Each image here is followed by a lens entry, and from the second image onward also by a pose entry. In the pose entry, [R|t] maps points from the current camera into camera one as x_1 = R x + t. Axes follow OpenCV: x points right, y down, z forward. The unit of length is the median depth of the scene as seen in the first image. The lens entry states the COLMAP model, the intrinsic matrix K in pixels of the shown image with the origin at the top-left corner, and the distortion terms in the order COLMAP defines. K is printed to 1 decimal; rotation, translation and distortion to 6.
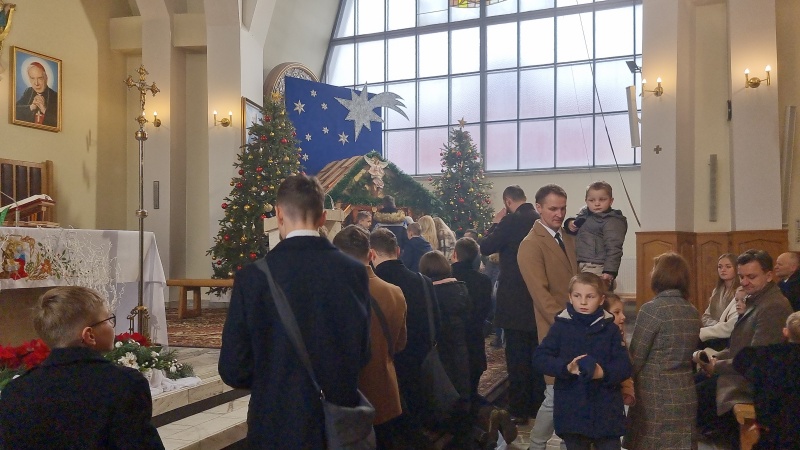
lens RADIAL K [[635.1, 0, 416.0], [0, 635.1, 226.1], [0, 0, 1]] dist [0.091170, -0.063286]
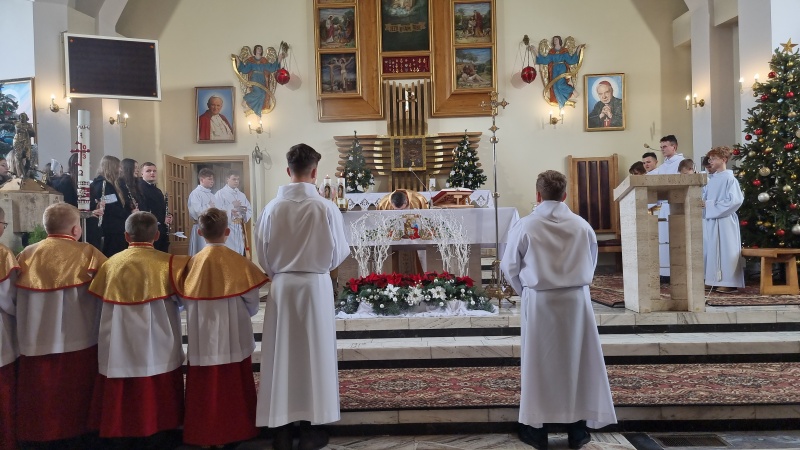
lens RADIAL K [[551.3, 0, 408.8], [0, 551.3, 231.8], [0, 0, 1]] dist [0.088470, -0.071126]
pose [[0.348426, -0.005919, -0.937318, 0.312662], [0.055279, 0.998369, 0.014244, 0.016135], [0.935705, -0.056777, 0.348185, 0.189941]]
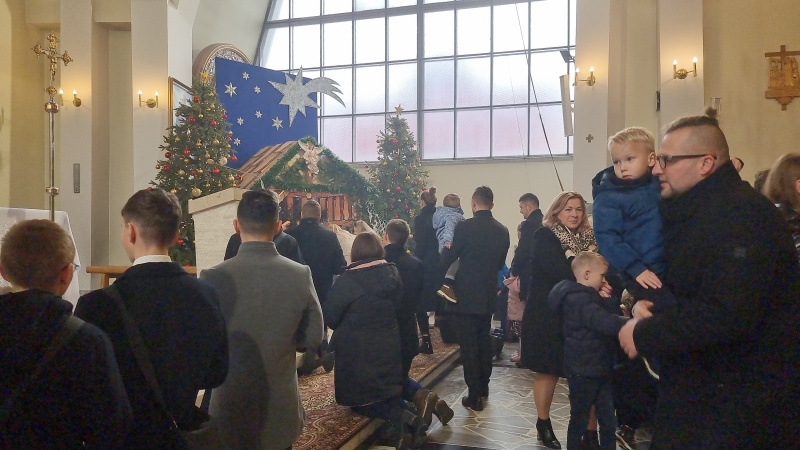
lens RADIAL K [[633.7, 0, 403.3], [0, 633.7, 229.6], [0, 0, 1]] dist [0.074751, -0.028822]
pose [[0.997042, 0.004678, 0.076717, 0.004748], [-0.005945, 0.999850, 0.016292, 0.008617], [-0.076629, -0.016700, 0.996920, 0.012659]]
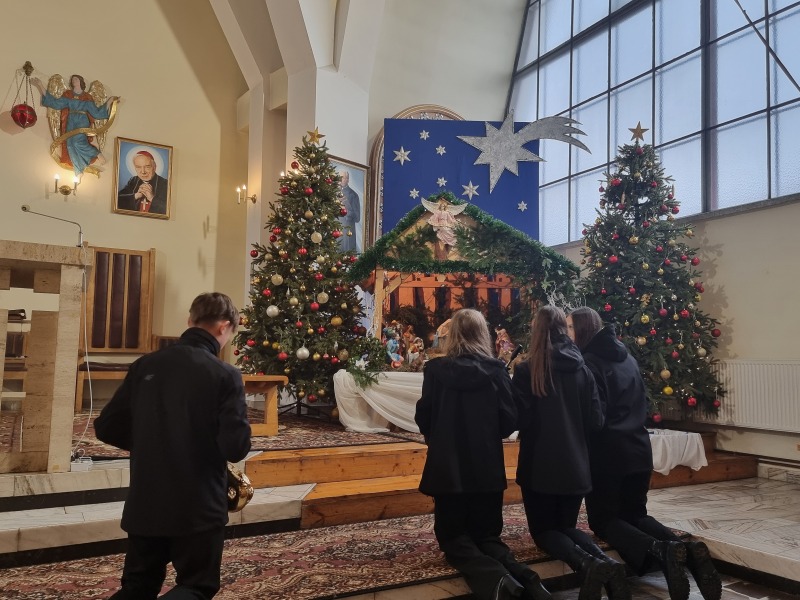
lens RADIAL K [[623.4, 0, 399.2], [0, 623.4, 309.3], [0, 0, 1]] dist [0.078898, -0.056657]
pose [[0.775291, -0.032568, -0.630764, 0.295465], [-0.002599, 0.998497, -0.054749, 0.039559], [0.631598, 0.044086, 0.774041, 0.453534]]
